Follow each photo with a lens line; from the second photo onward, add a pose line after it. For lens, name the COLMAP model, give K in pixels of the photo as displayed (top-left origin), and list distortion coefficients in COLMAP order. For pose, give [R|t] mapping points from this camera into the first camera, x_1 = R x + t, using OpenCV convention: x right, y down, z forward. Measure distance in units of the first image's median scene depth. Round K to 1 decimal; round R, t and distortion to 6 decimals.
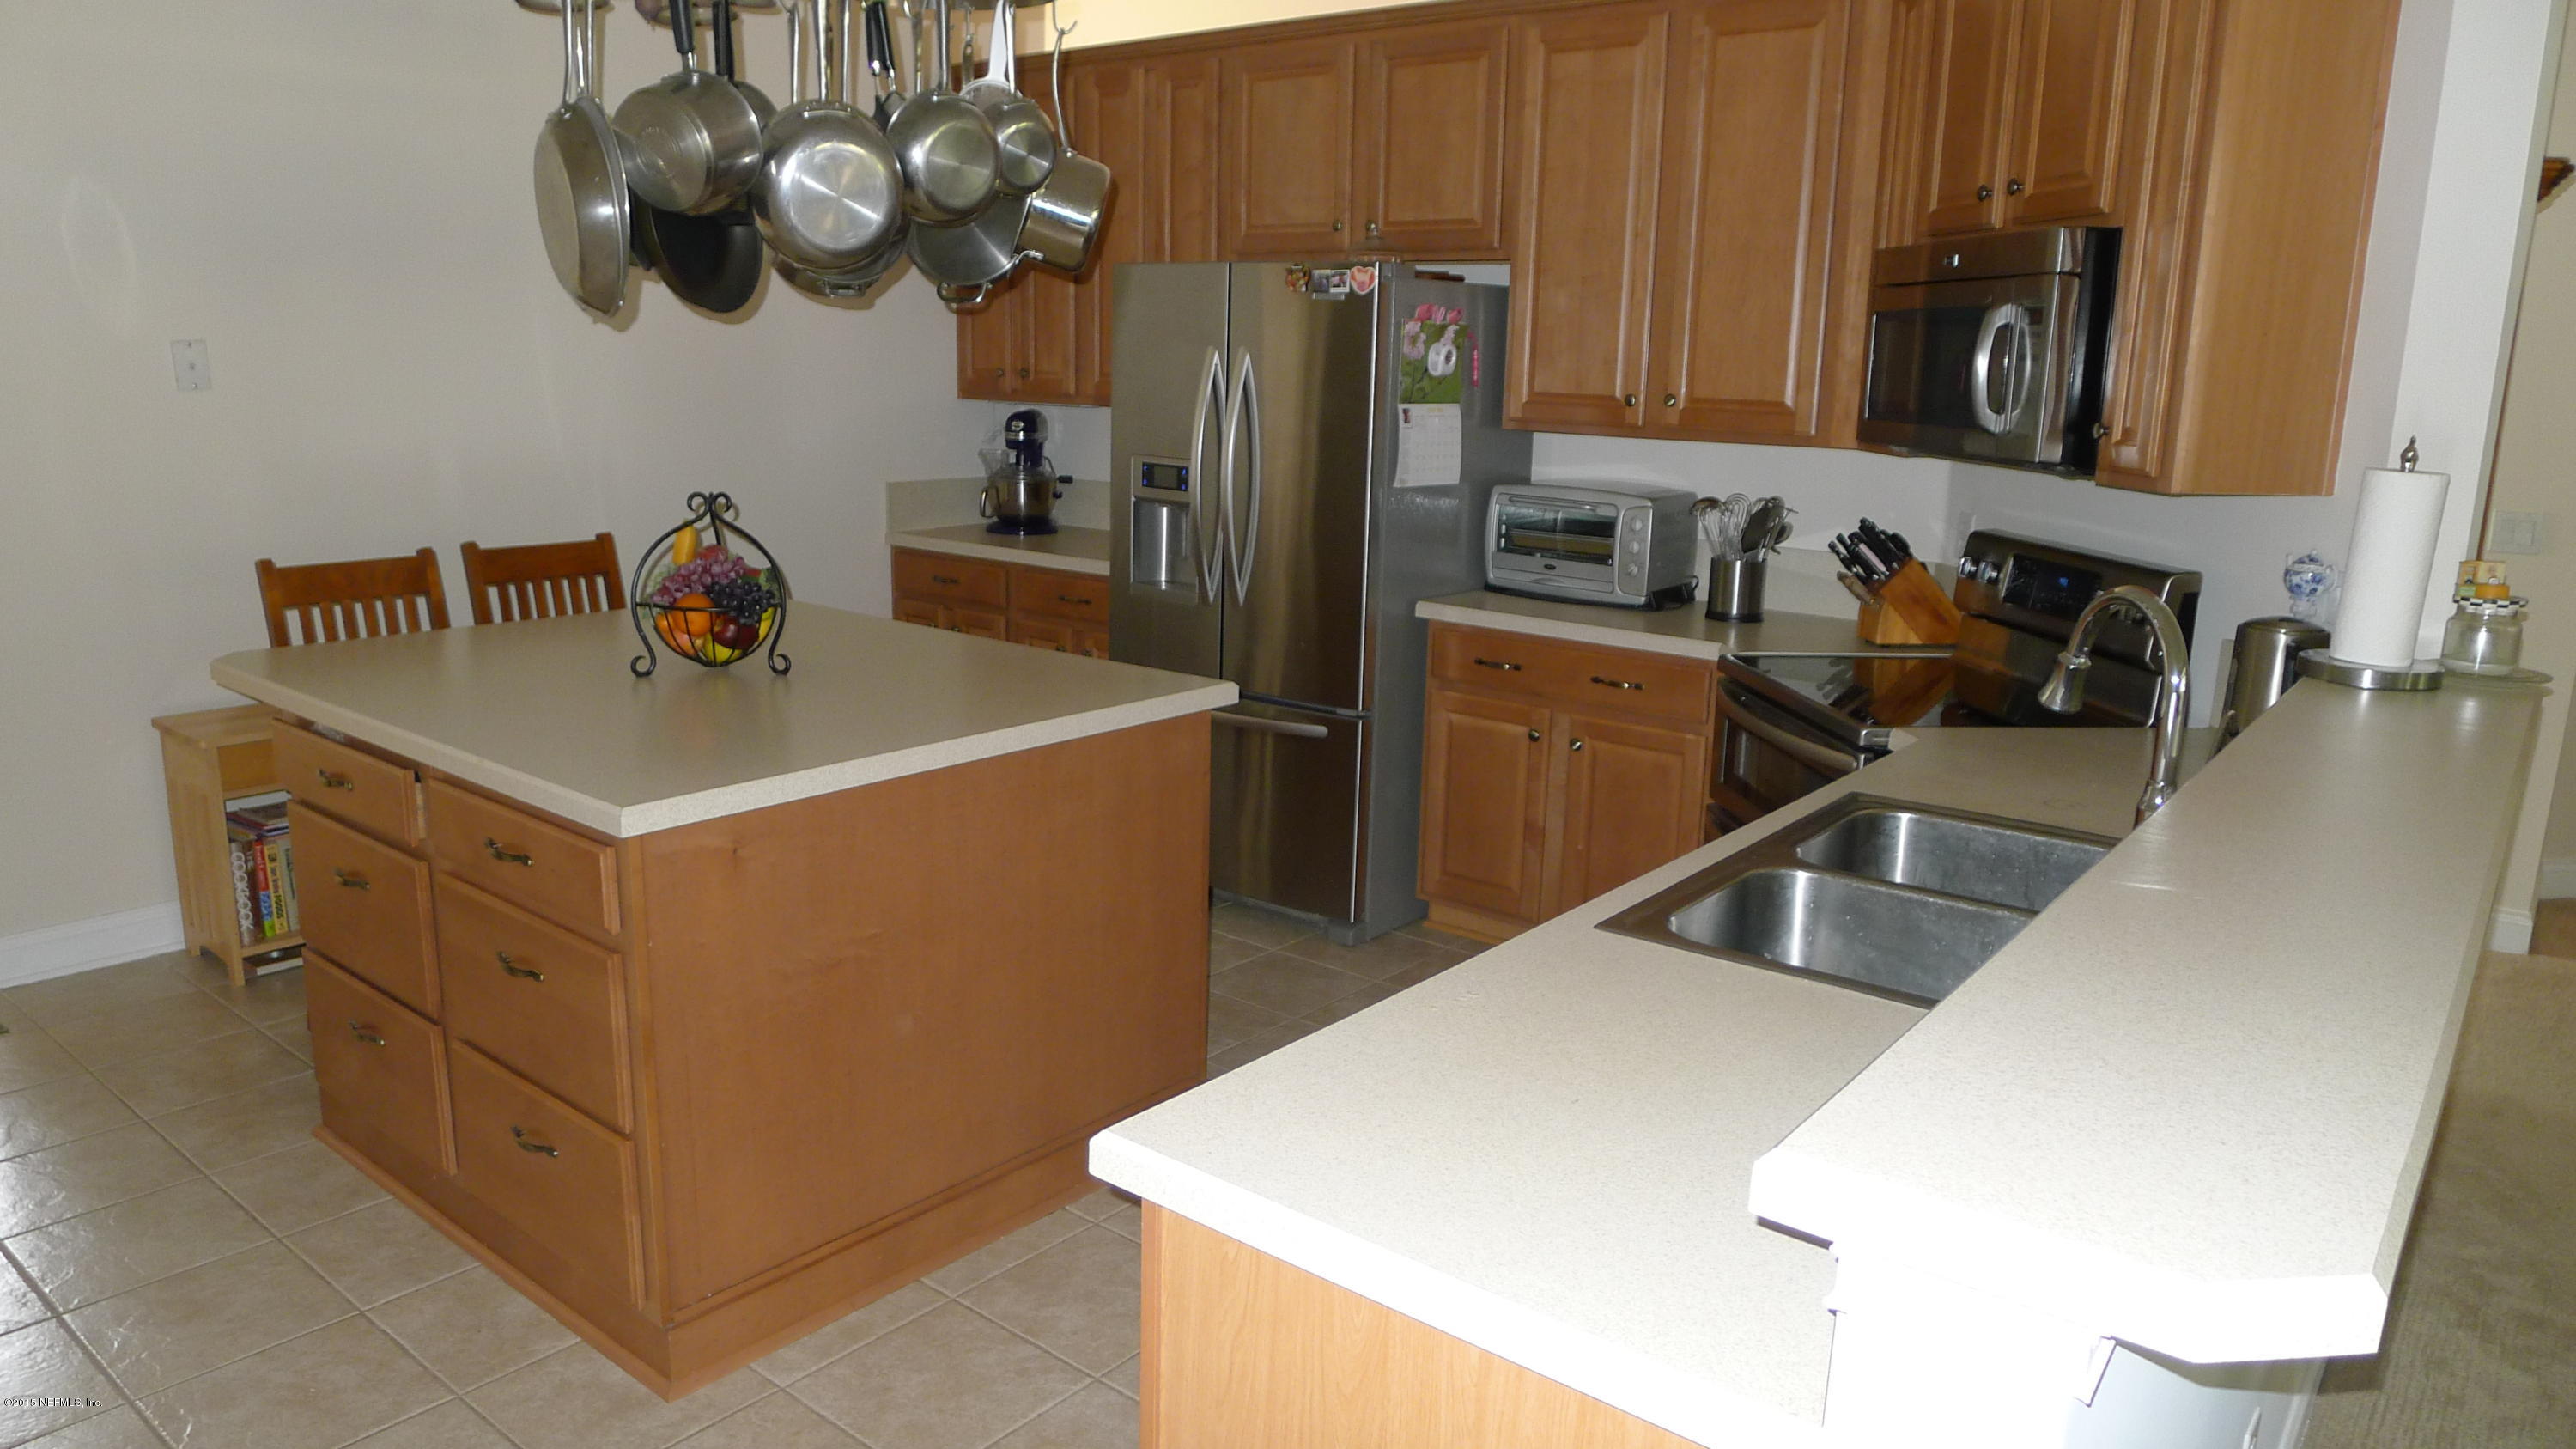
lens RADIAL K [[1687.6, 0, 1278.8], [0, 1687.6, 714.8], [0, 0, 1]] dist [-0.041039, -0.000768]
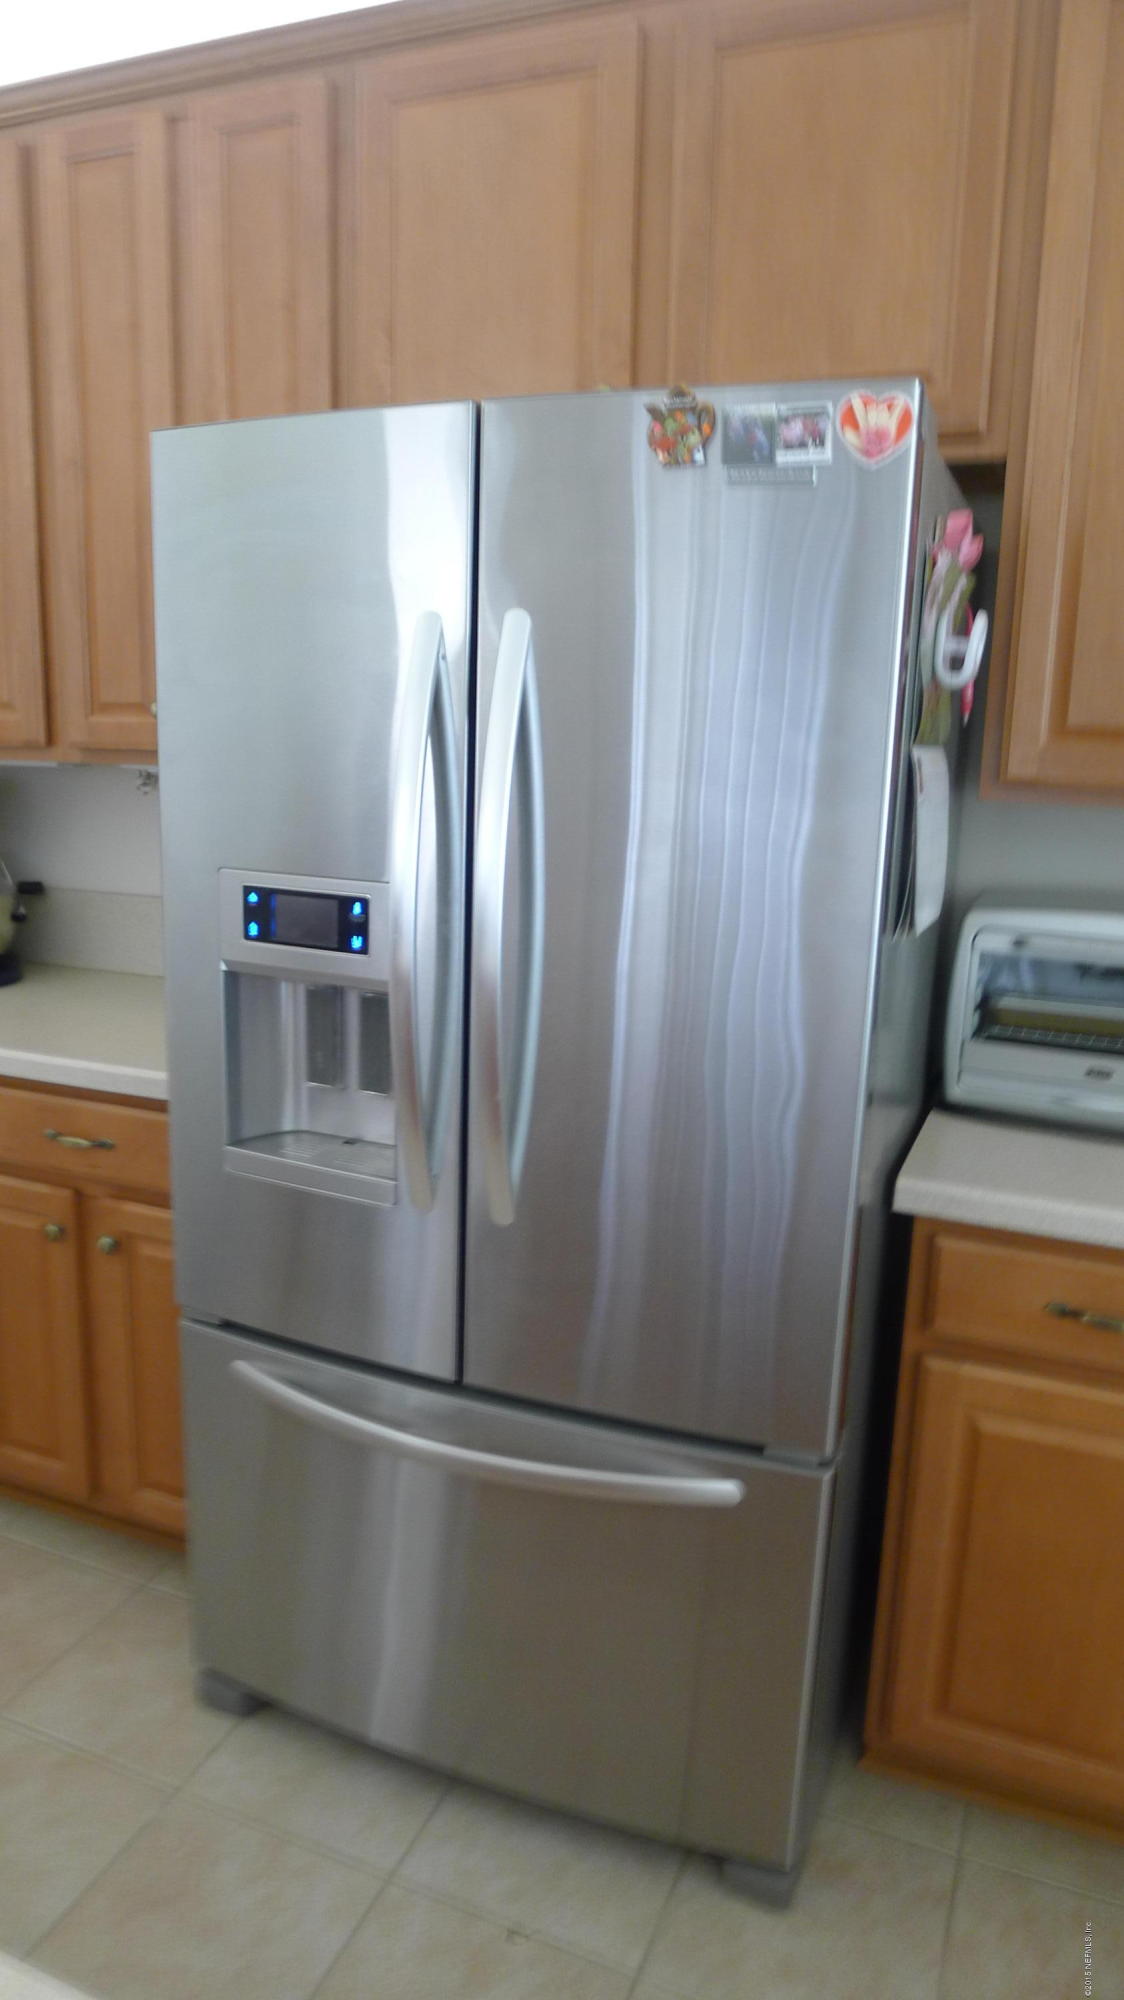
lens RADIAL K [[1310.1, 0, 562.0], [0, 1310.1, 1000.0], [0, 0, 1]] dist [-0.041039, -0.000768]
pose [[0.956783, -0.054198, 0.285708, -0.105335], [0.056678, 0.998392, -0.000412, -0.120259], [-0.285227, 0.016588, 0.958317, 0.680841]]
